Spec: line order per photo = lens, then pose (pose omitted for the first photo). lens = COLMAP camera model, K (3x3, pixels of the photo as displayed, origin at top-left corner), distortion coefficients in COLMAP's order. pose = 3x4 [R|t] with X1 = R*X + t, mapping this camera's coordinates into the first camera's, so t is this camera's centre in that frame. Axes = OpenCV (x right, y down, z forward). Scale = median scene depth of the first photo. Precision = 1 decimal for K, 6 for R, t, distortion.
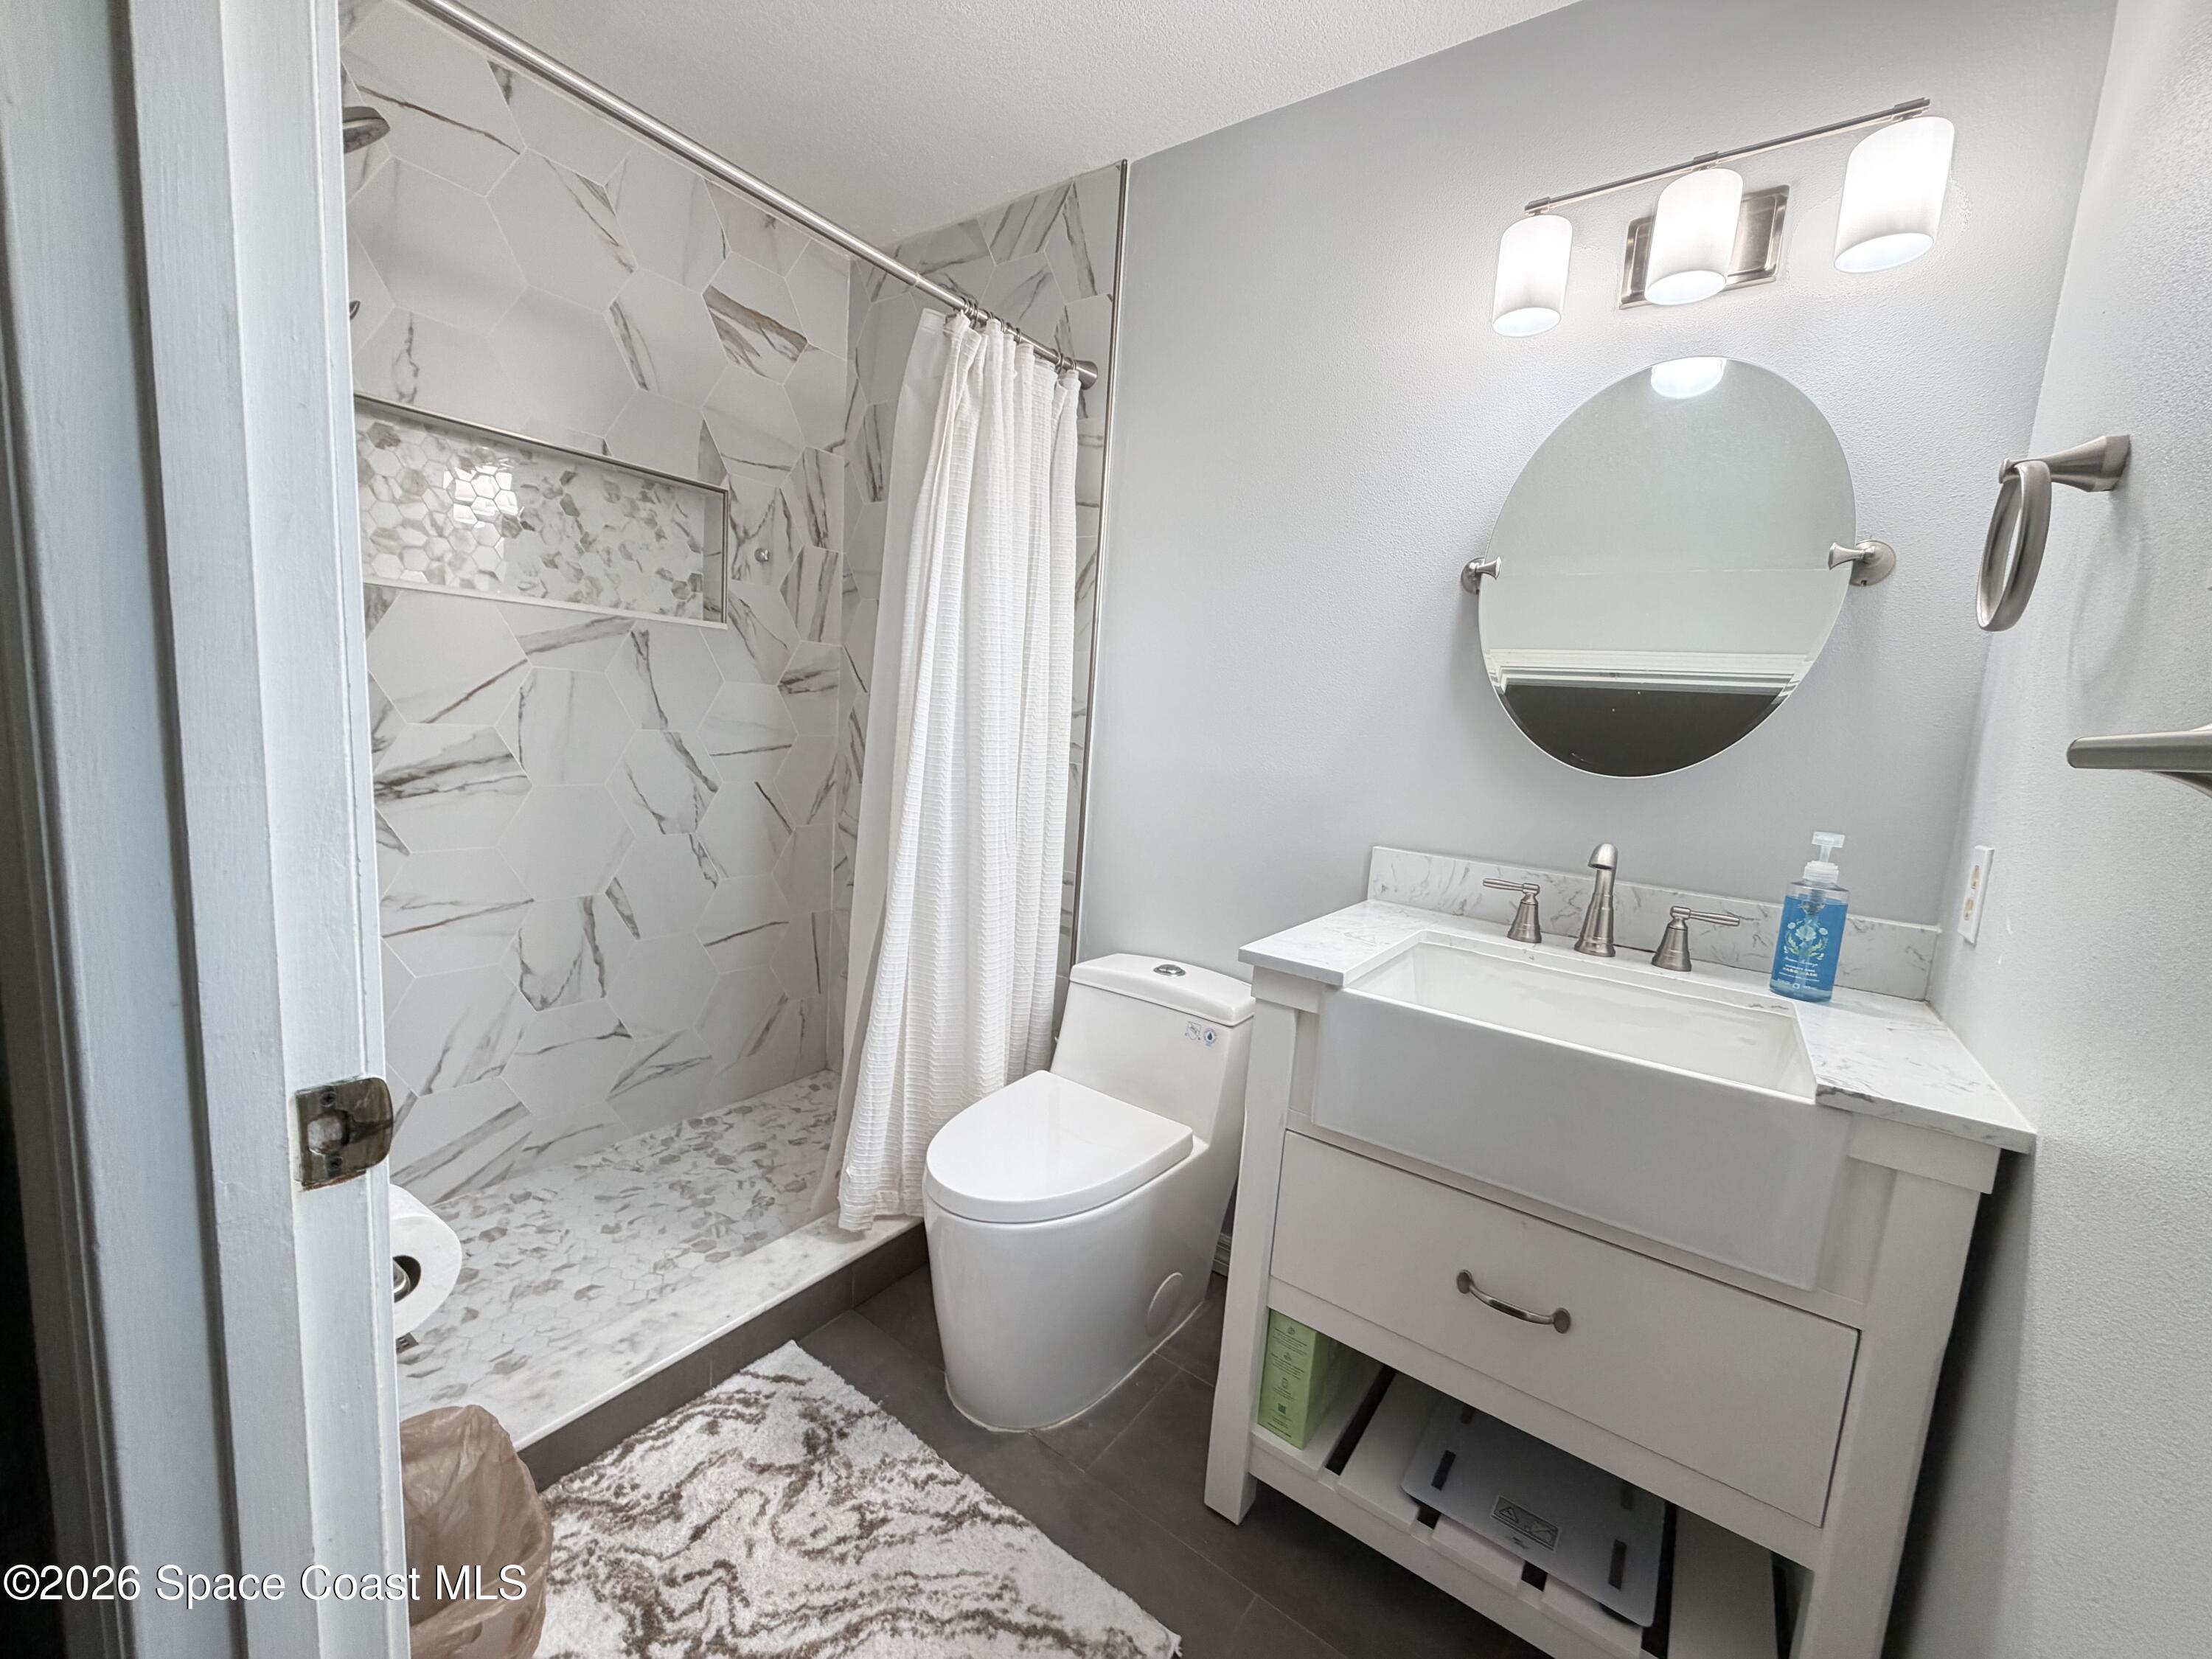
lens RADIAL K [[882.0, 0, 1105.4], [0, 882.0, 825.9], [0, 0, 1]] dist [-0.000448, 0.000325]
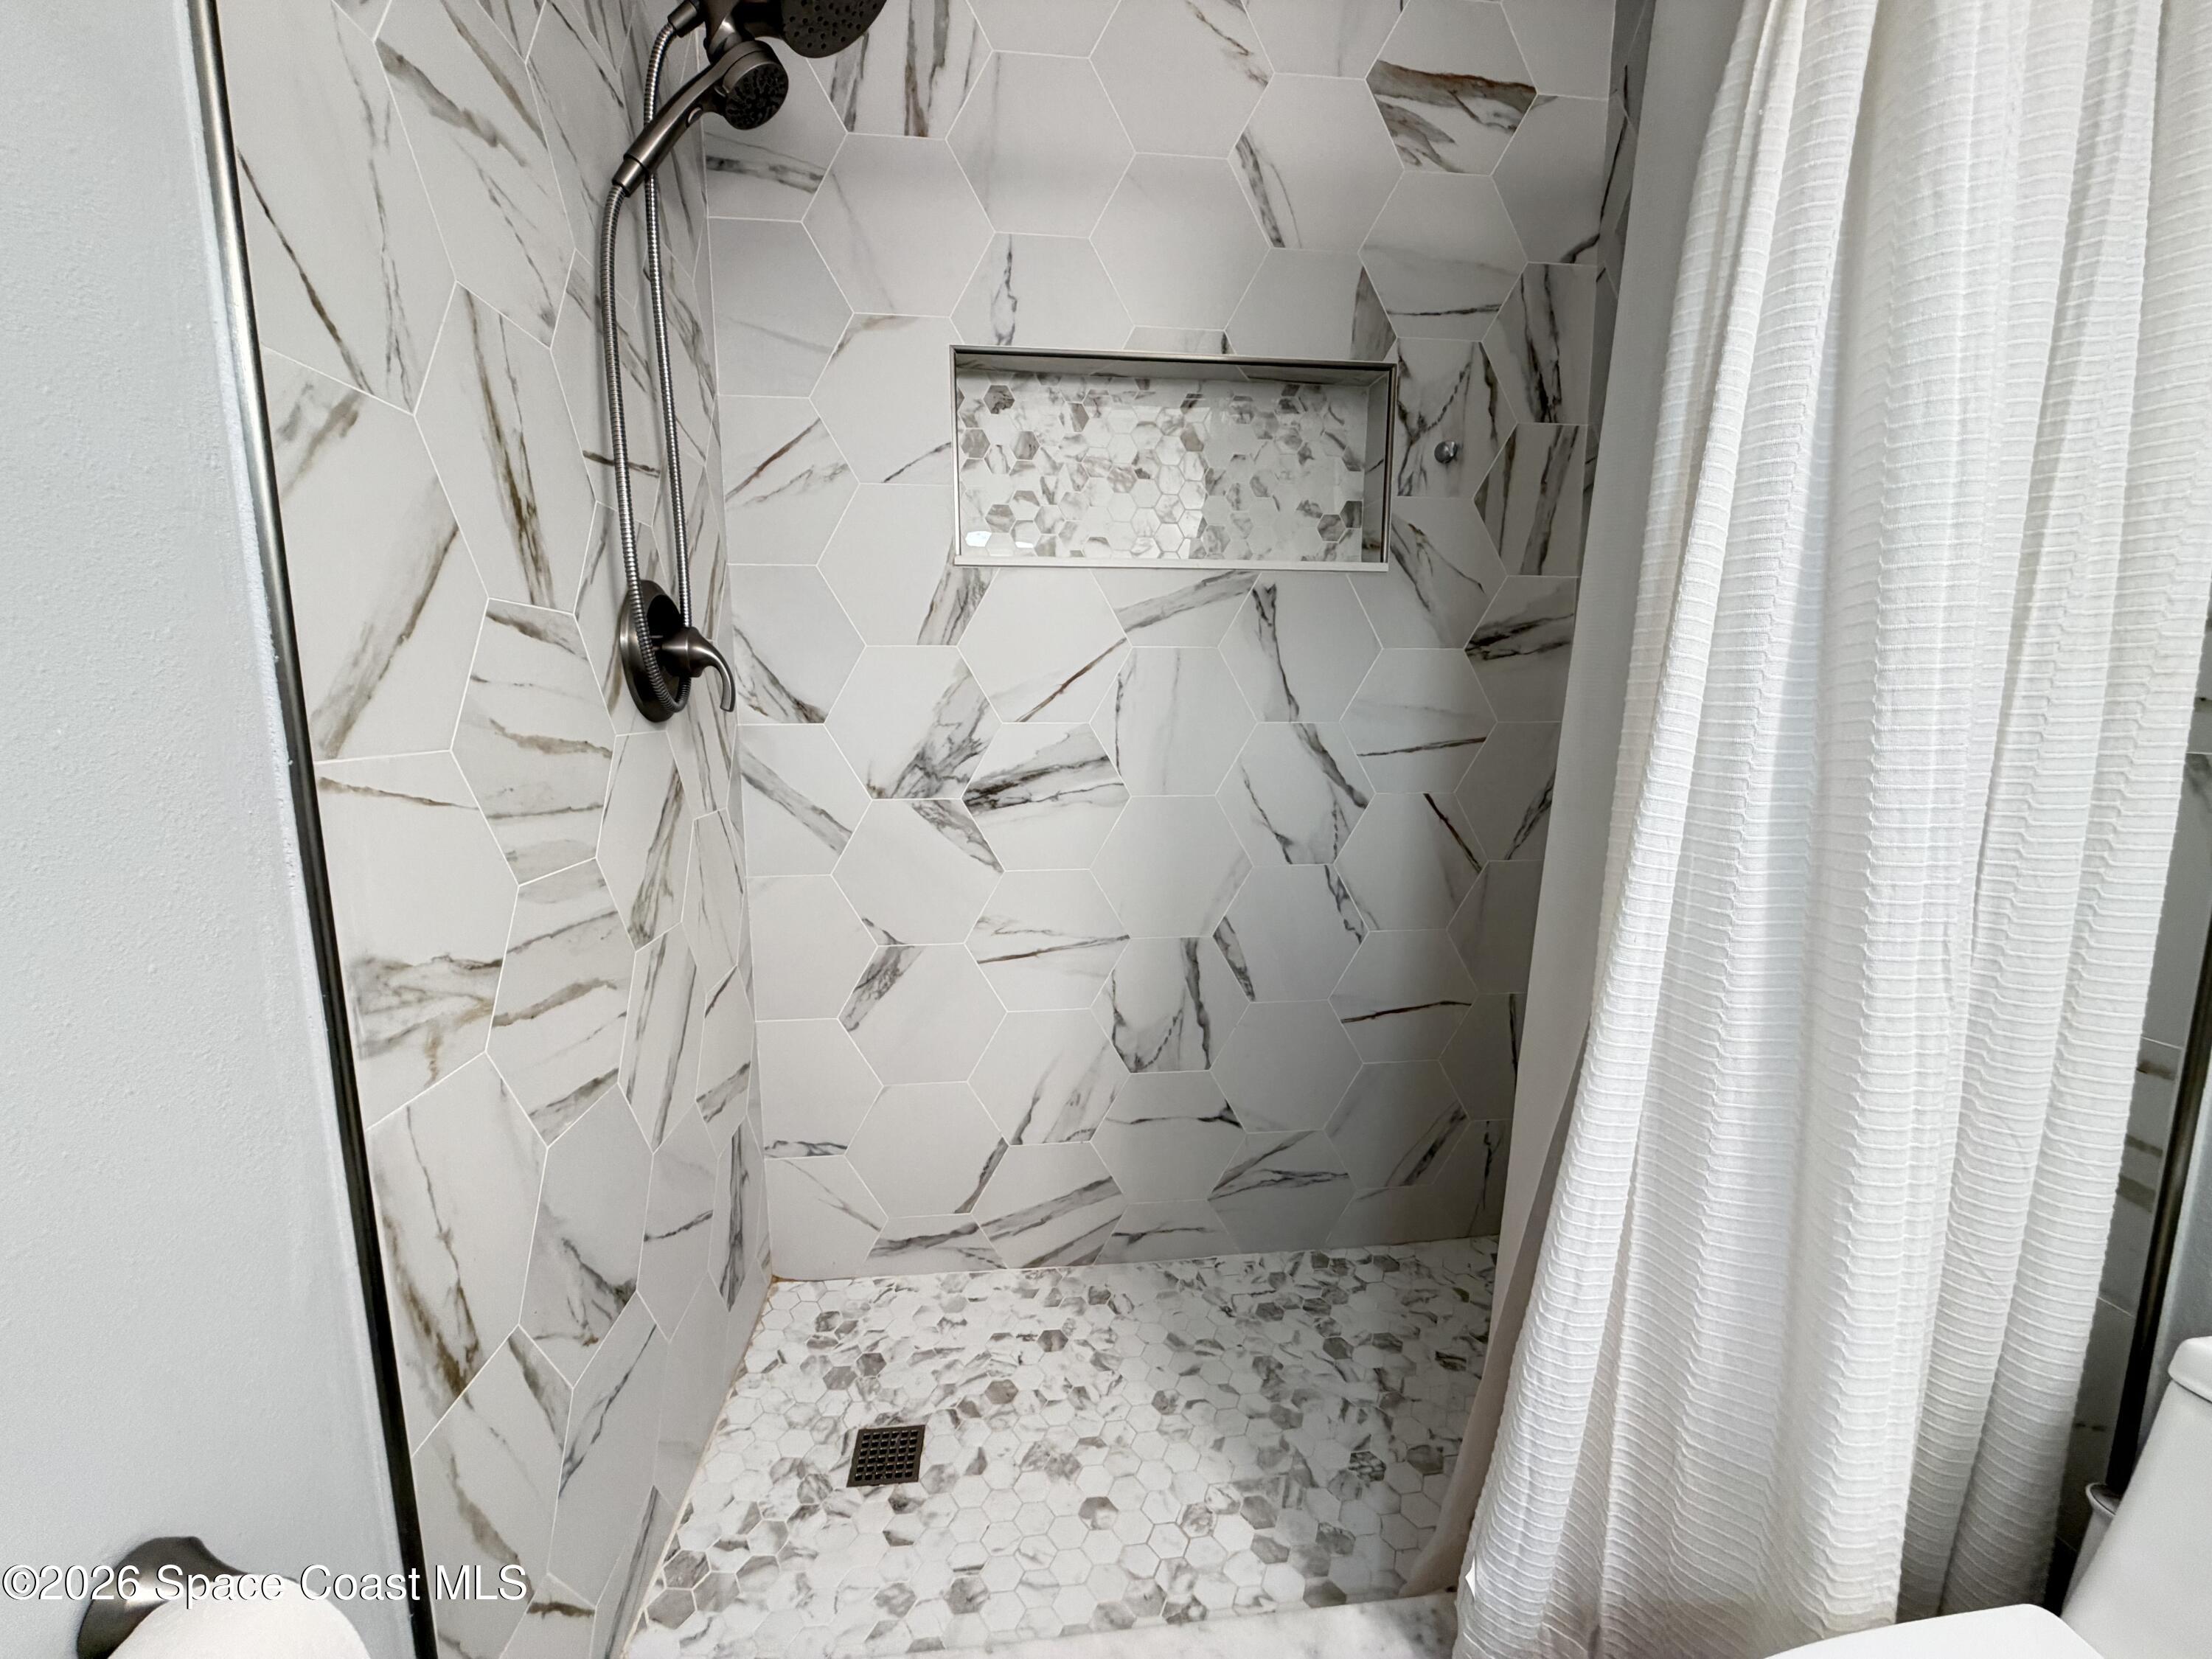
lens RADIAL K [[882.0, 0, 1093.2], [0, 882.0, 828.3], [0, 0, 1]] dist [-0.000448, 0.000325]
pose [[0.659993, 0.039597, -0.750228, -0.065718], [-0.046636, 0.998843, 0.011692, -0.023202], [0.749823, 0.027271, 0.661076, 0.432691]]
